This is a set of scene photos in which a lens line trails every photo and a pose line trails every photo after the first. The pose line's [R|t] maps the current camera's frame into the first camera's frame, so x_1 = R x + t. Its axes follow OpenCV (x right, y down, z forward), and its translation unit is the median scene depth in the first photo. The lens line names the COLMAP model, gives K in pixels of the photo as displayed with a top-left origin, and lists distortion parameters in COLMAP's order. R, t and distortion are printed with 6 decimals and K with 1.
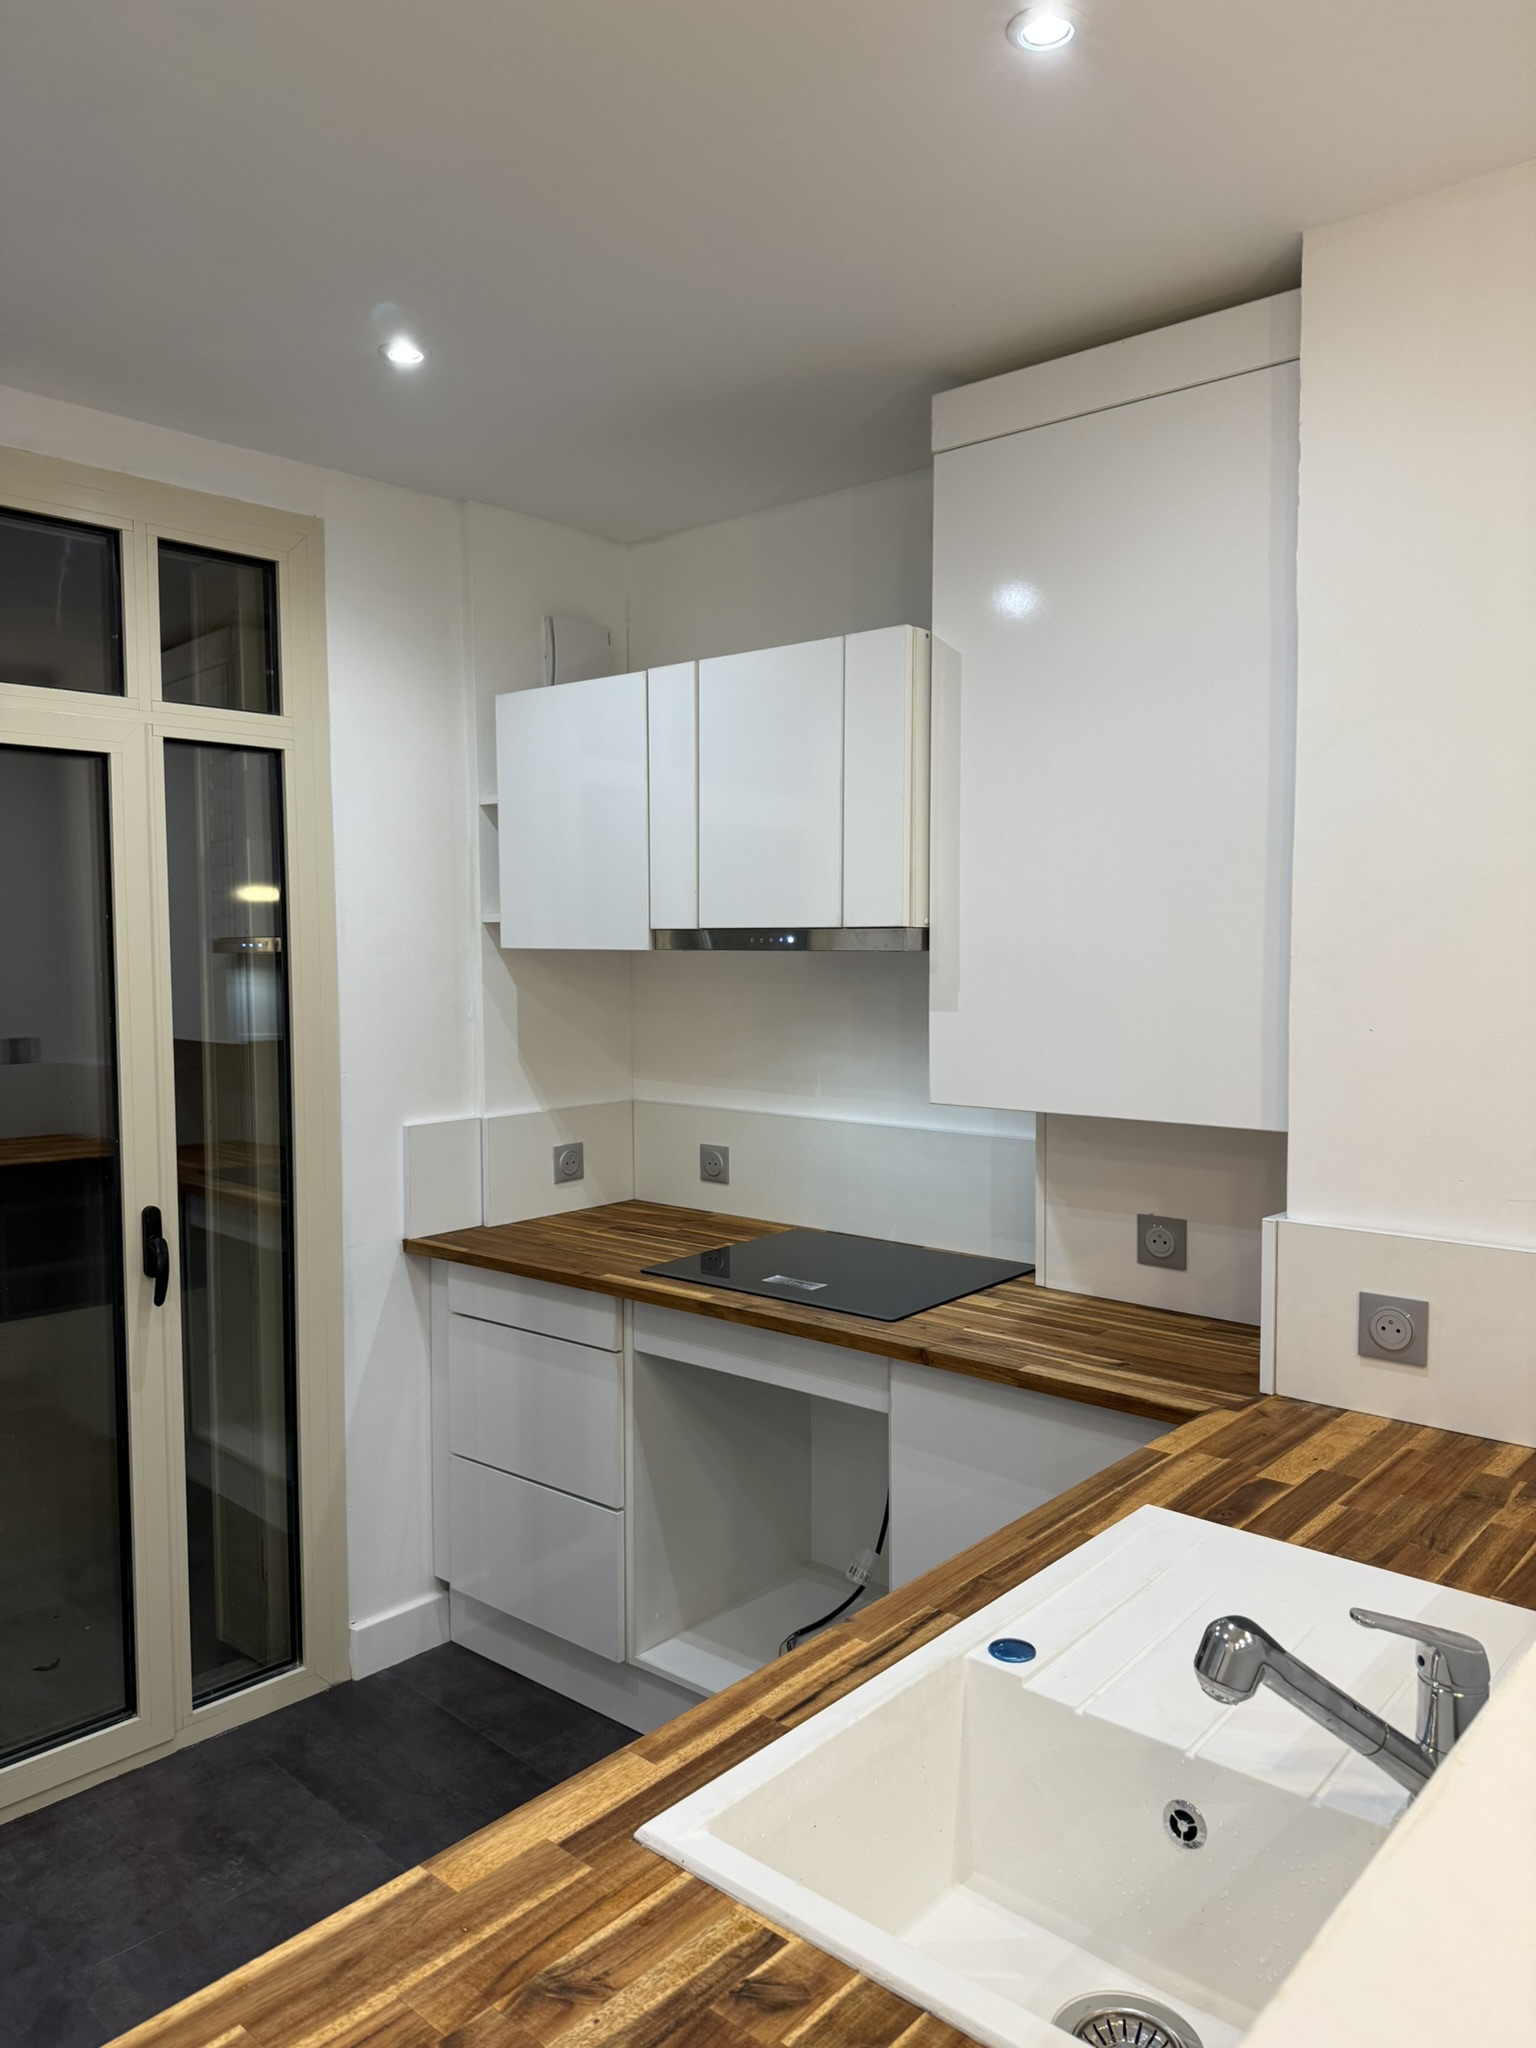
lens RADIAL K [[1465.2, 0, 768.0], [0, 1465.2, 1024.0], [0, 0, 1]] dist [0.082857, -0.112781]
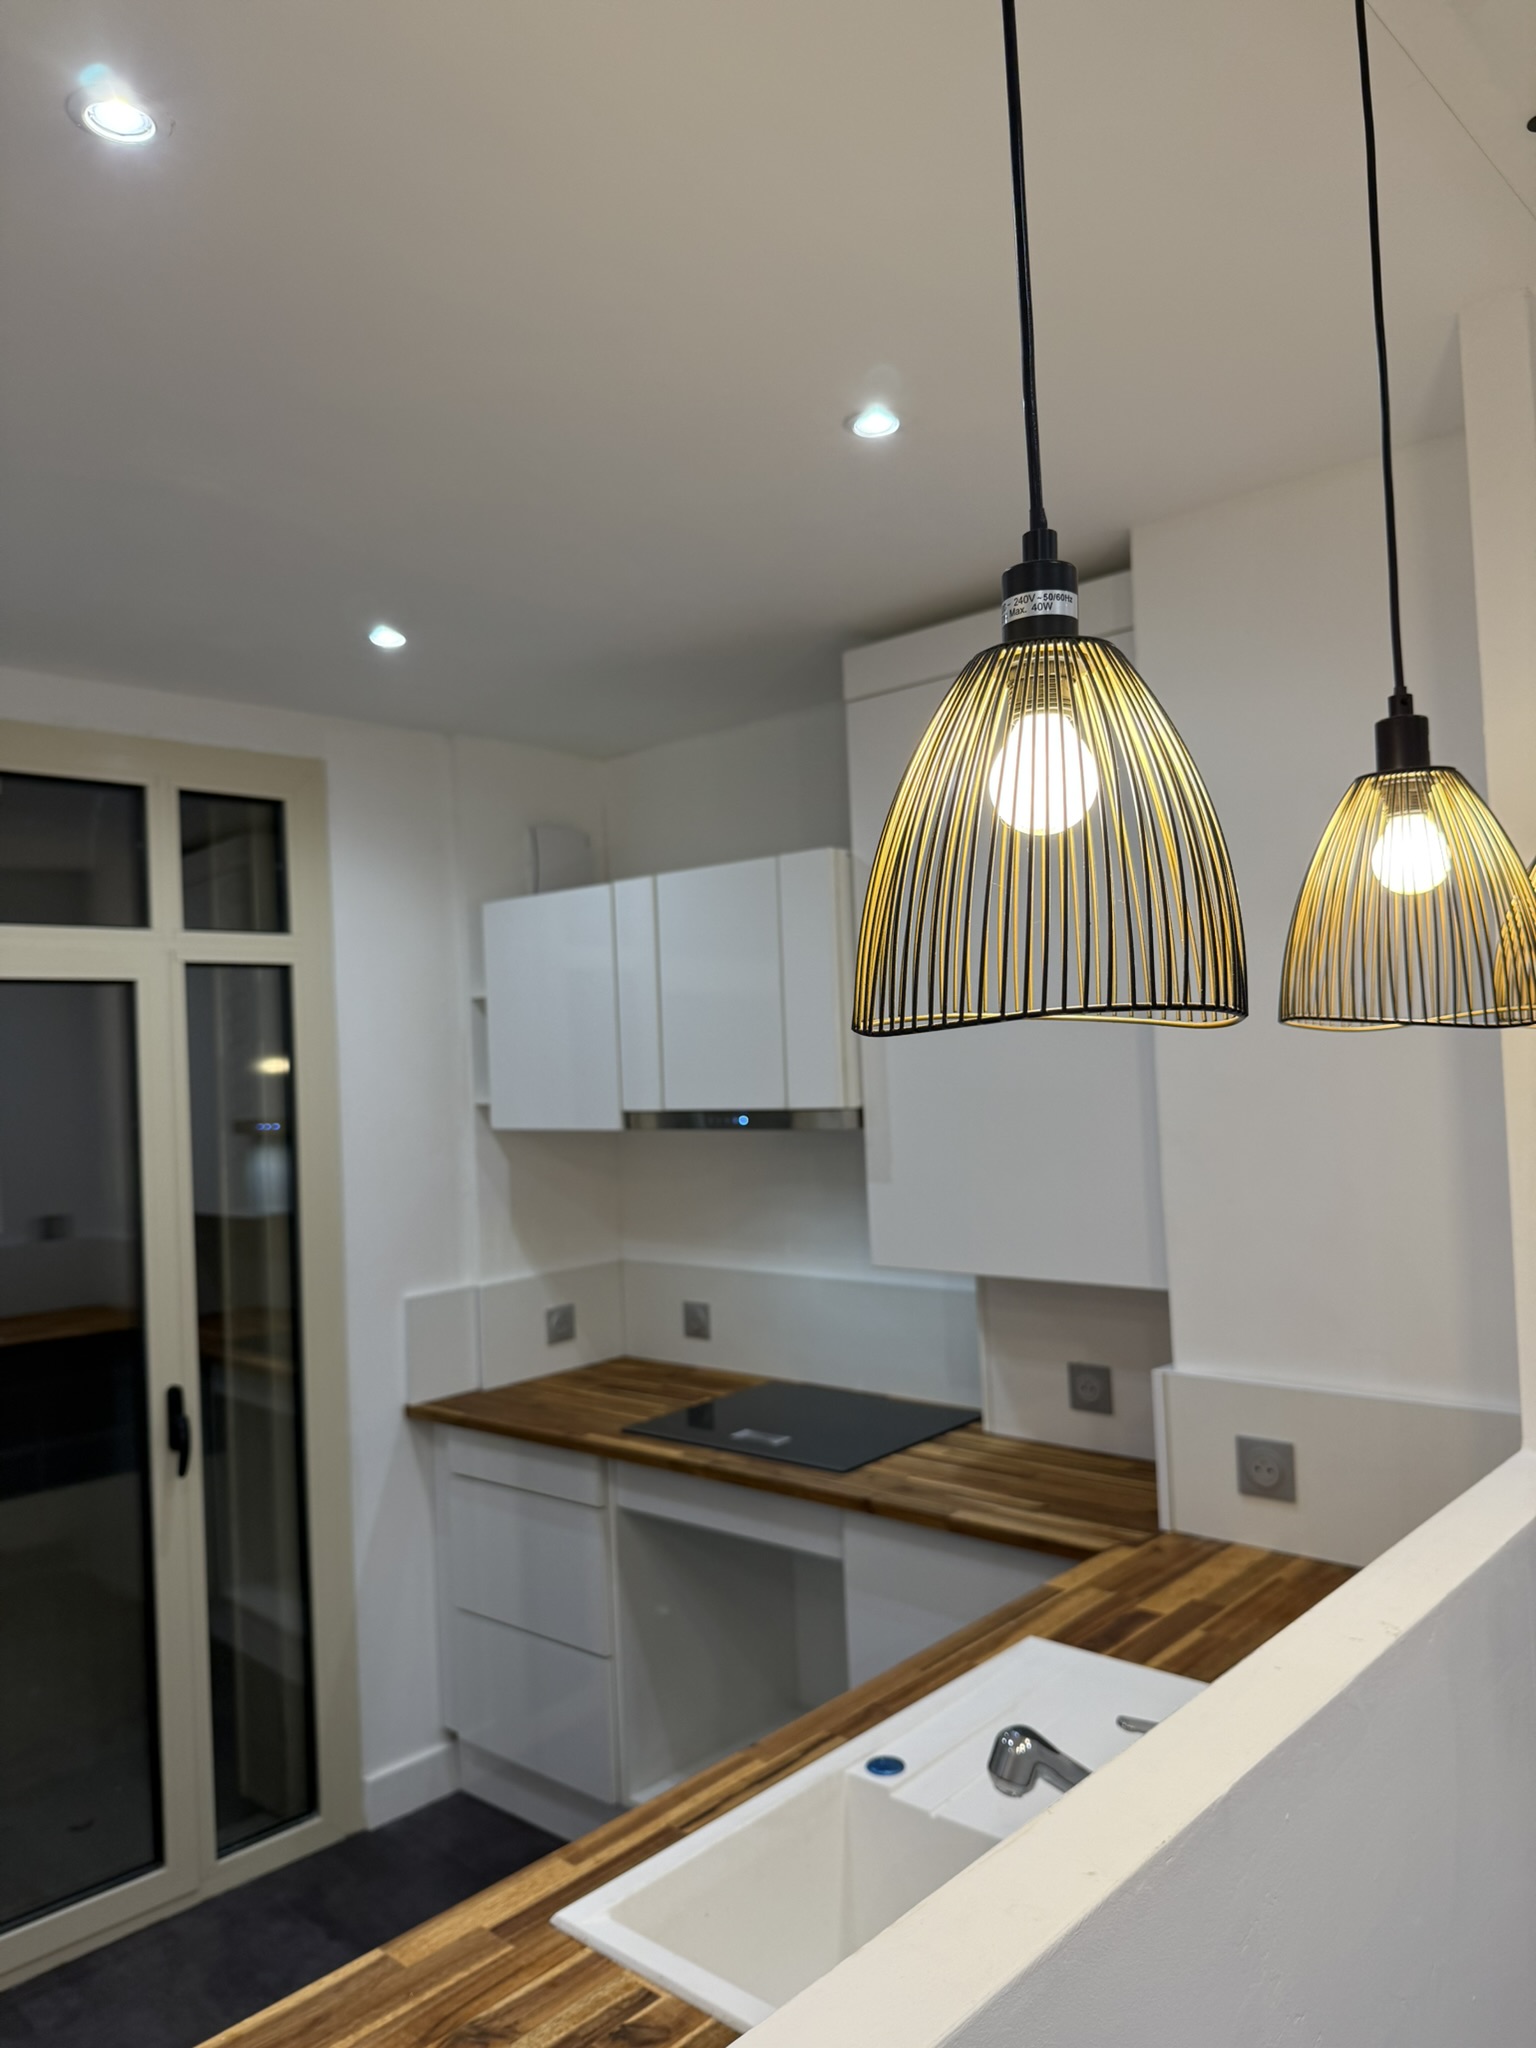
lens RADIAL K [[1492.8, 0, 768.0], [0, 1492.8, 1024.0], [0, 0, 1]] dist [0.052728, -0.066430]
pose [[0.999049, -0.038685, -0.020132, 0.060543], [0.036955, 0.996097, -0.080160, -0.040444], [0.023154, 0.079339, 0.996579, -0.131990]]
